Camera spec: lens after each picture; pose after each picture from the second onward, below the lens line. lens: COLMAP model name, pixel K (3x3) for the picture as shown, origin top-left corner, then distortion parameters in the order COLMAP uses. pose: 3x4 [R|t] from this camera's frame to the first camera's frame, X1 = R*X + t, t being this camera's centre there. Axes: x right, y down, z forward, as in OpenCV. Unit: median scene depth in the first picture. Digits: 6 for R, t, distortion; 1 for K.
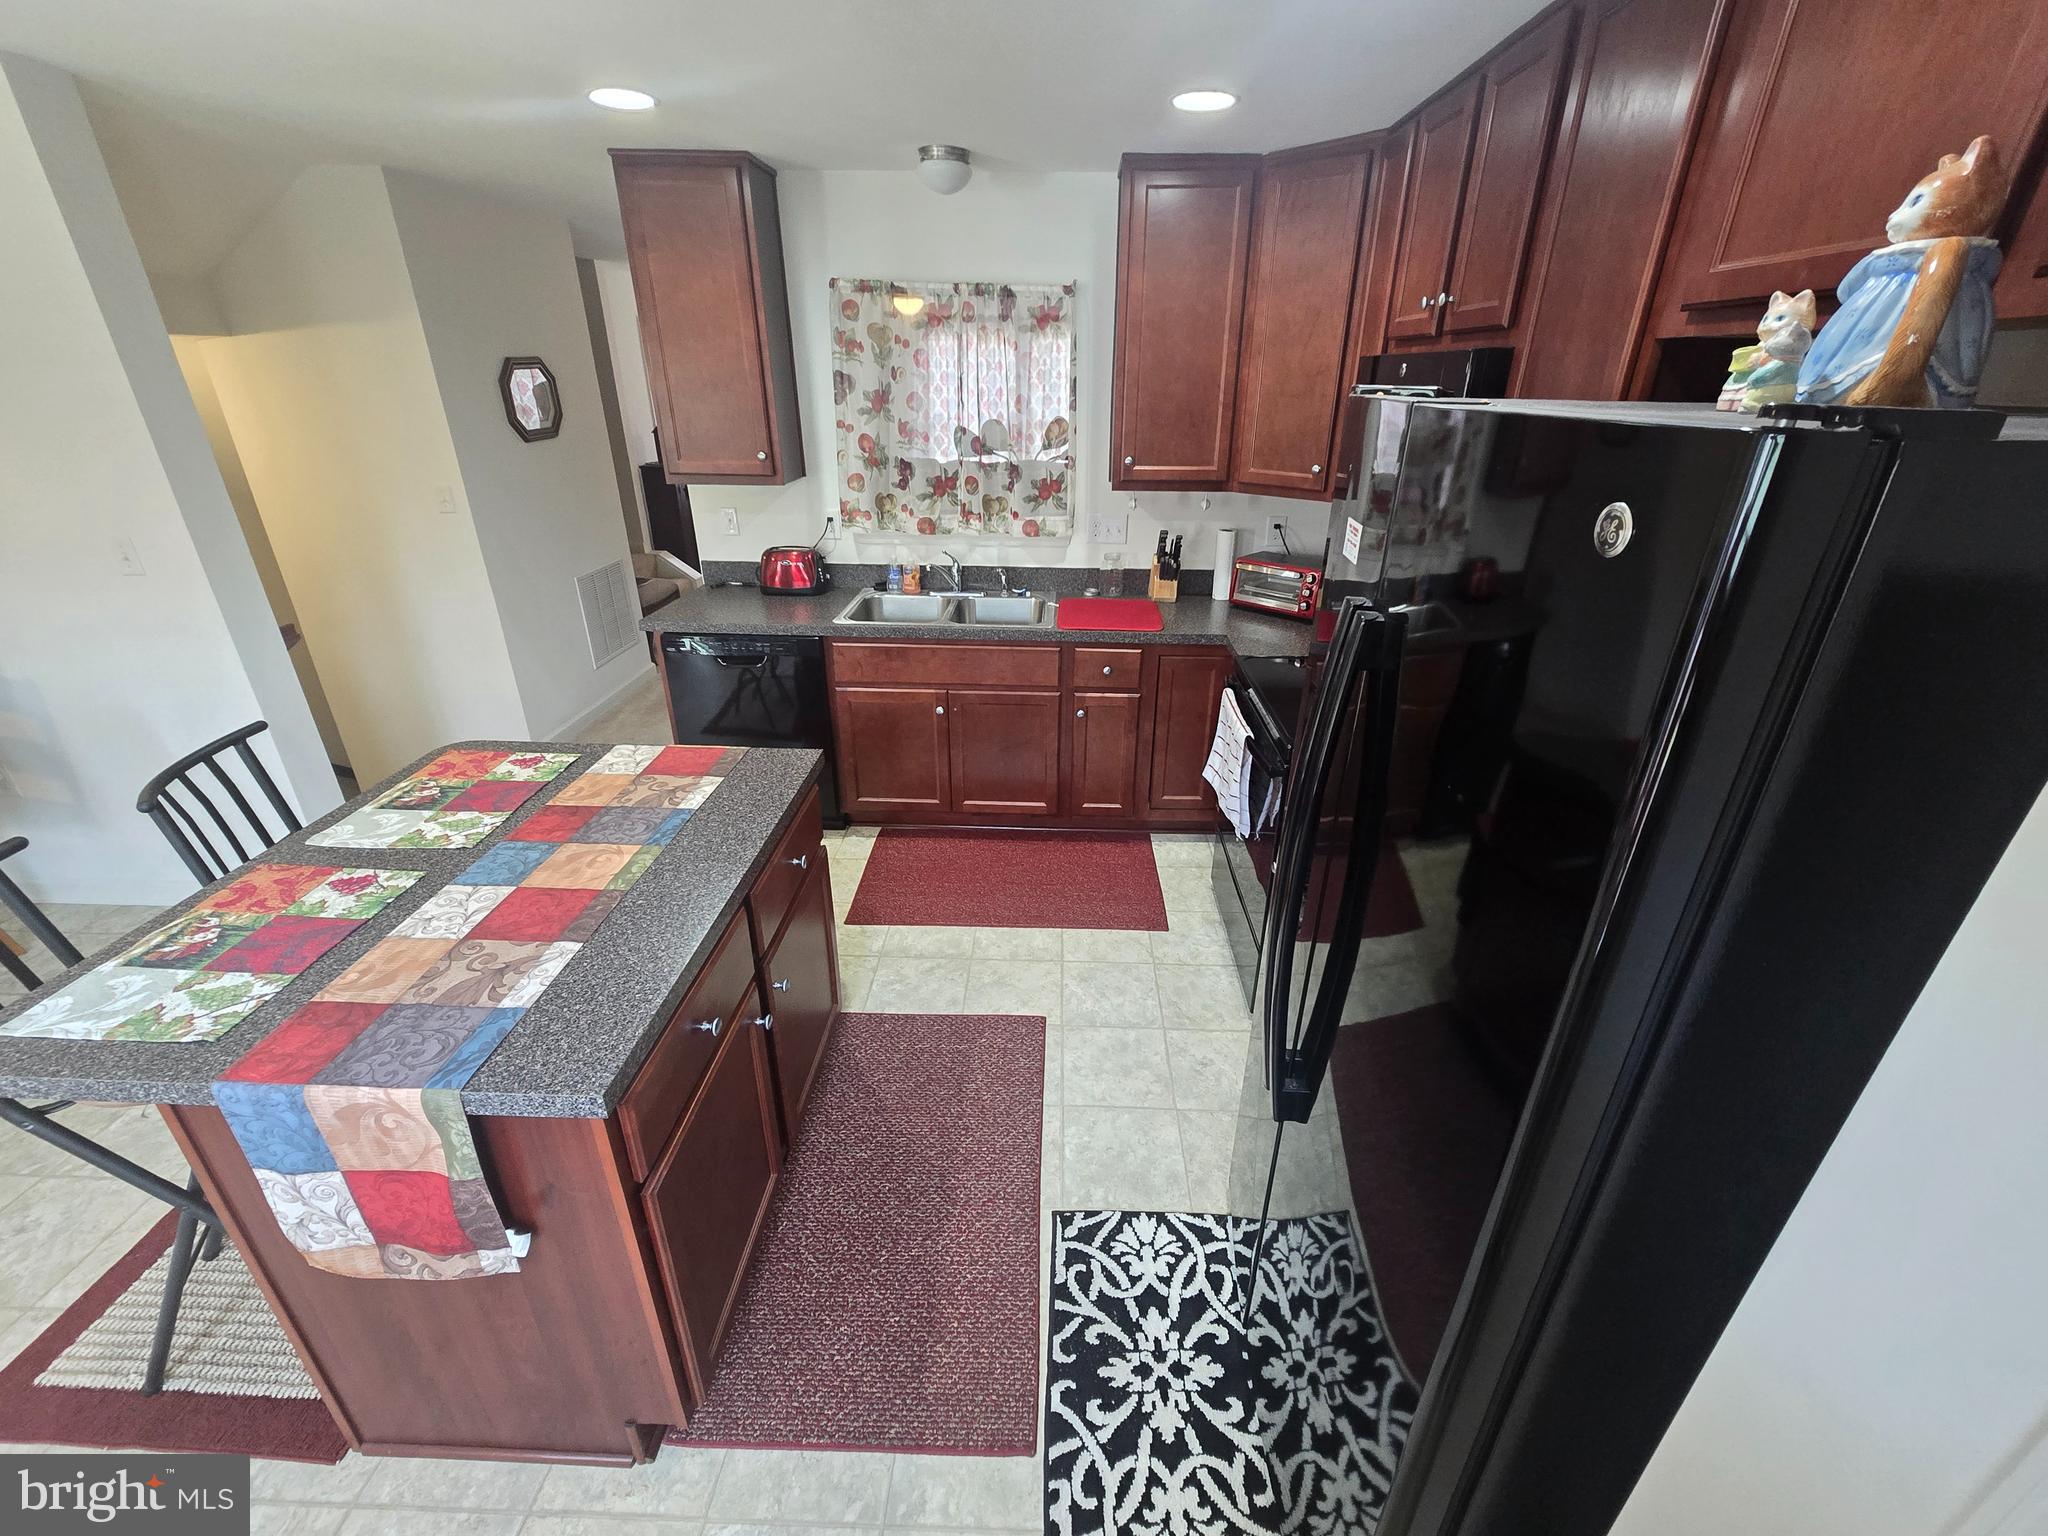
lens RADIAL K [[843.8, 0, 1036.5], [0, 843.8, 762.5], [0, 0, 1]] dist [-0.001301, -0.000858]
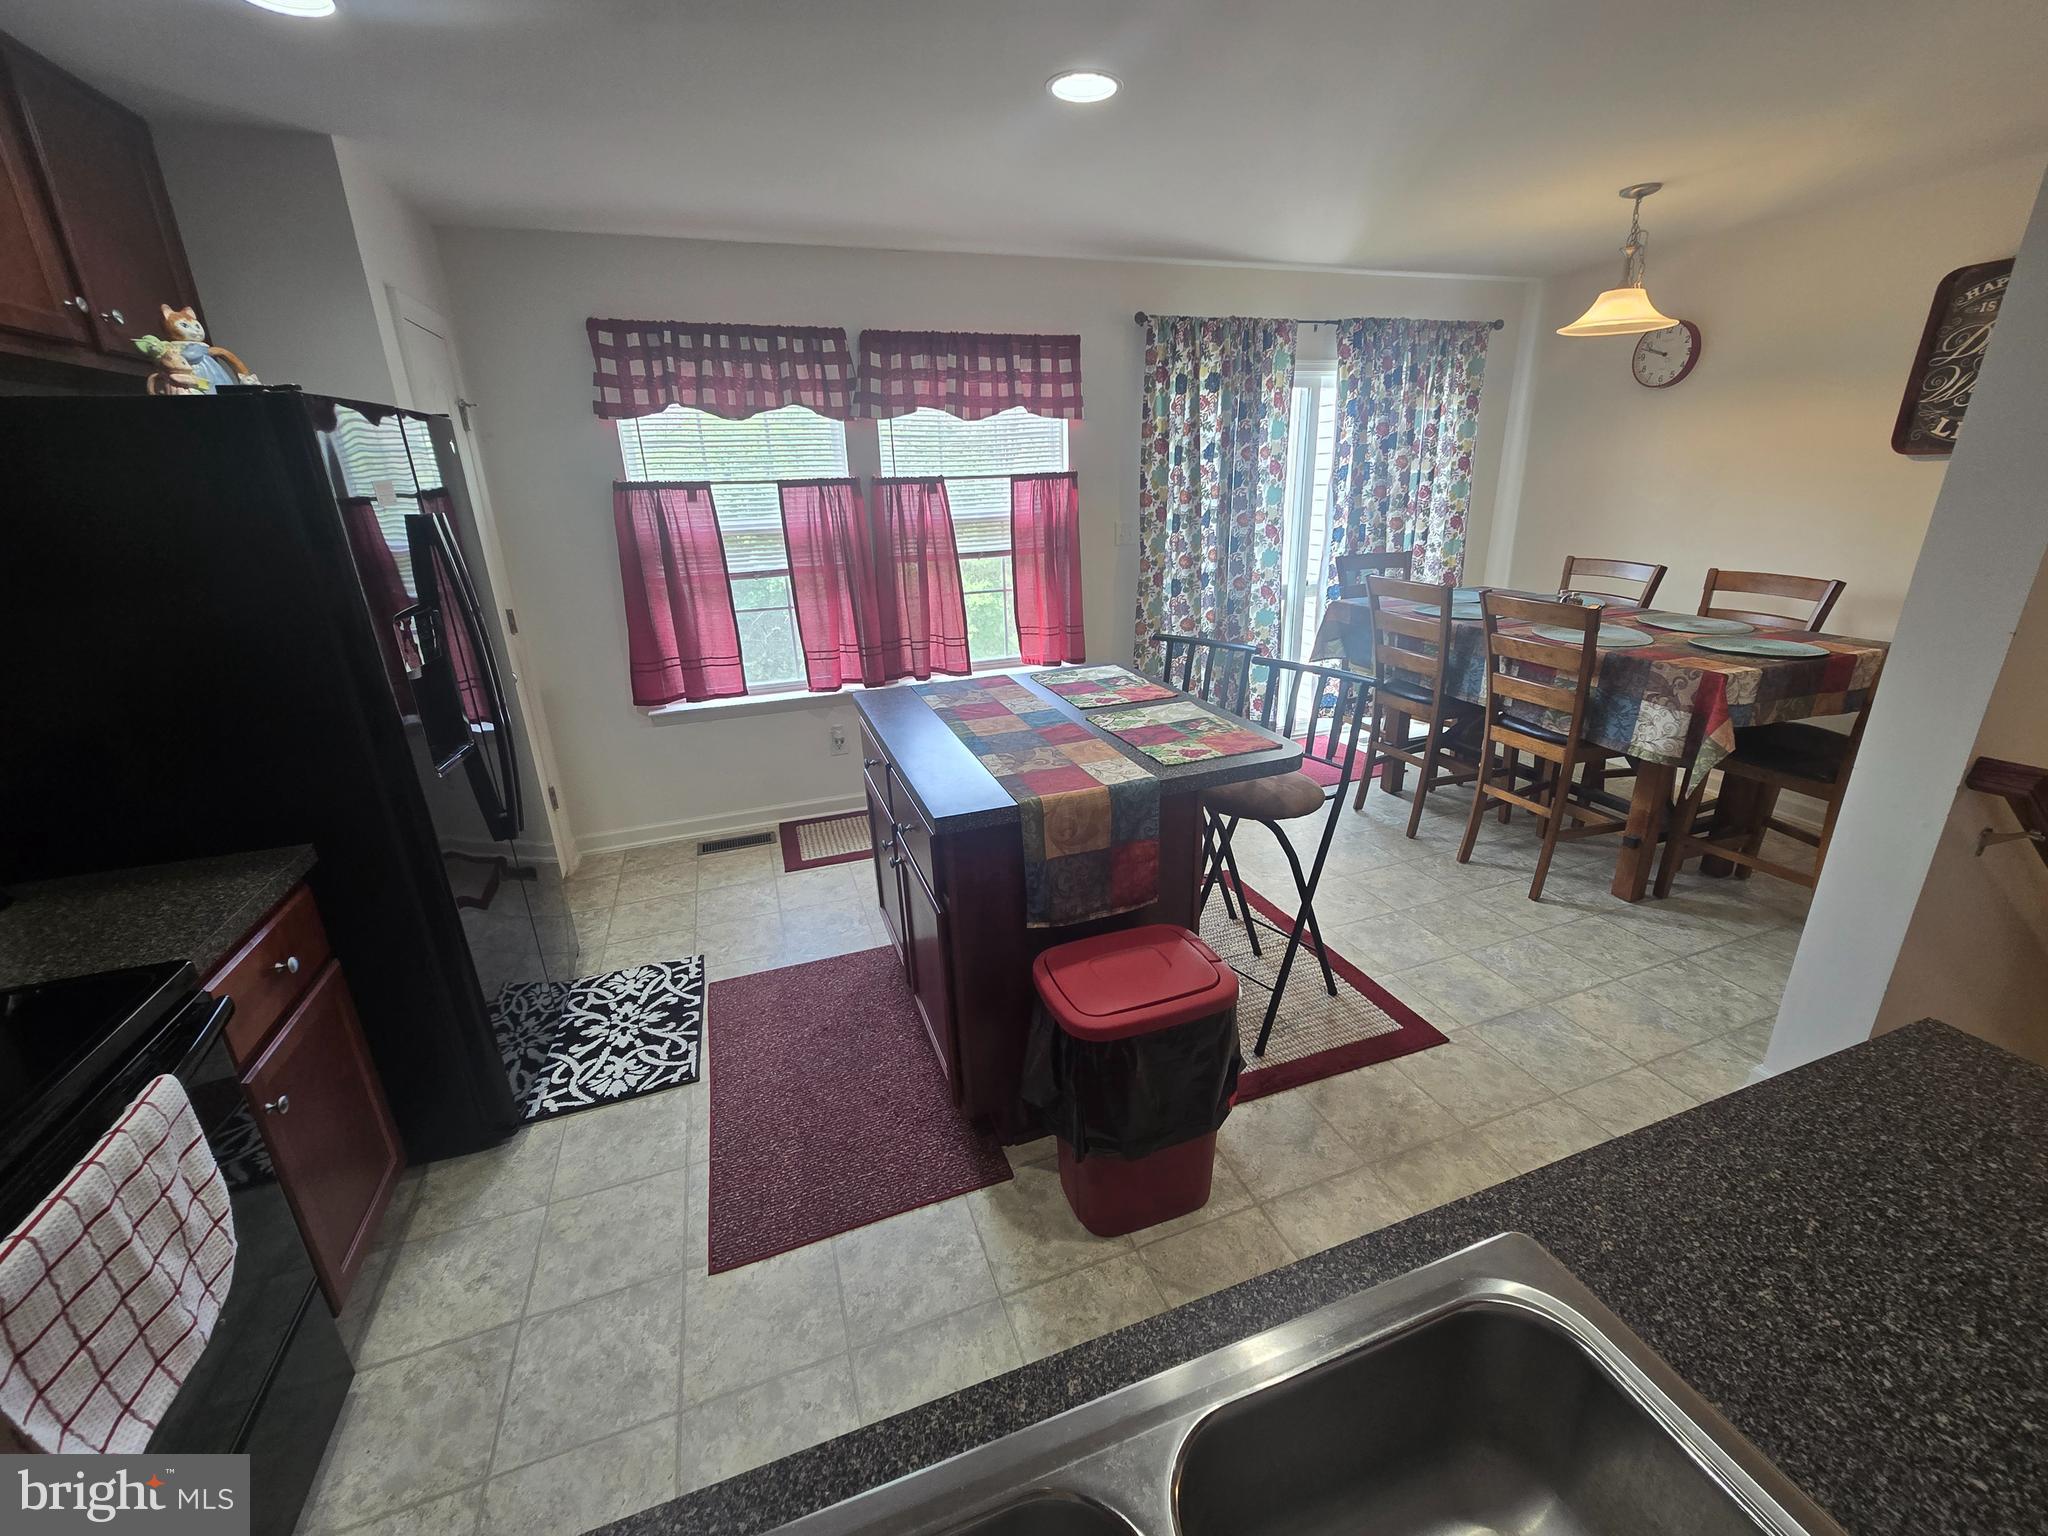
lens RADIAL K [[843.8, 0, 1036.5], [0, 843.8, 762.5], [0, 0, 1]] dist [-0.001301, -0.000858]
pose [[-0.928674, 0.135806, -0.345140, -0.077928], [-0.140898, 0.731619, 0.666995, -0.699918], [0.343093, 0.668050, -0.660300, 1.750662]]
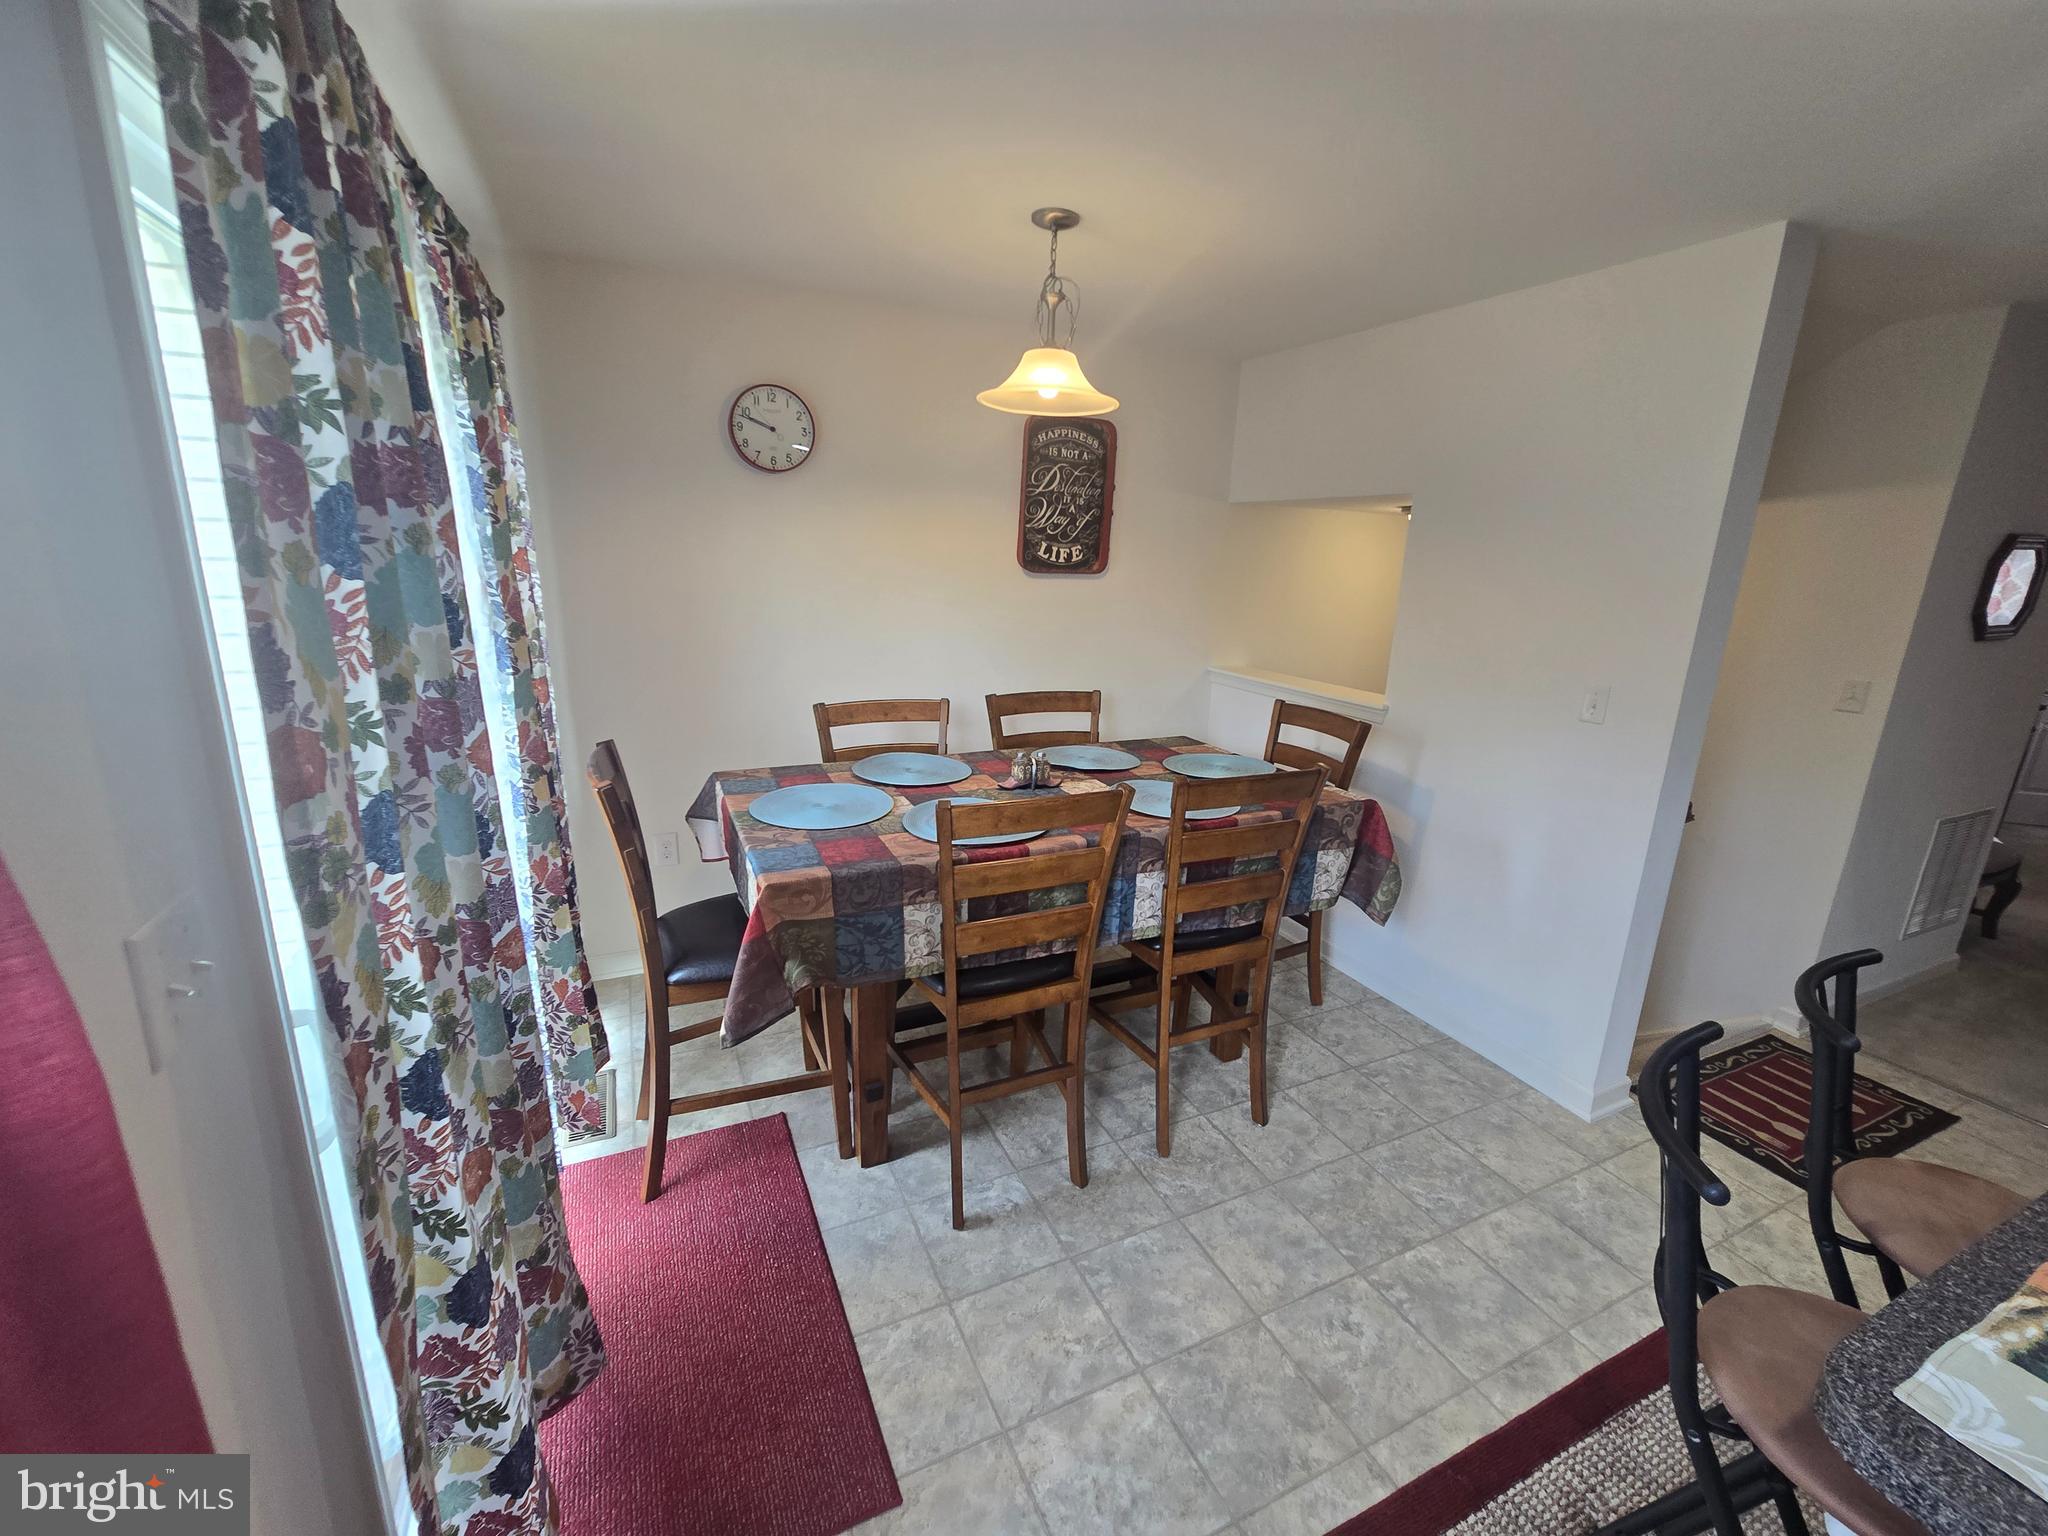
lens RADIAL K [[843.8, 0, 1036.5], [0, 843.8, 762.5], [0, 0, 1]] dist [-0.001301, -0.000858]
pose [[0.463538, 0.221054, -0.858060, -0.697797], [-0.403259, 0.914912, 0.017853, 0.086745], [0.788996, 0.337745, 0.513238, -0.008558]]
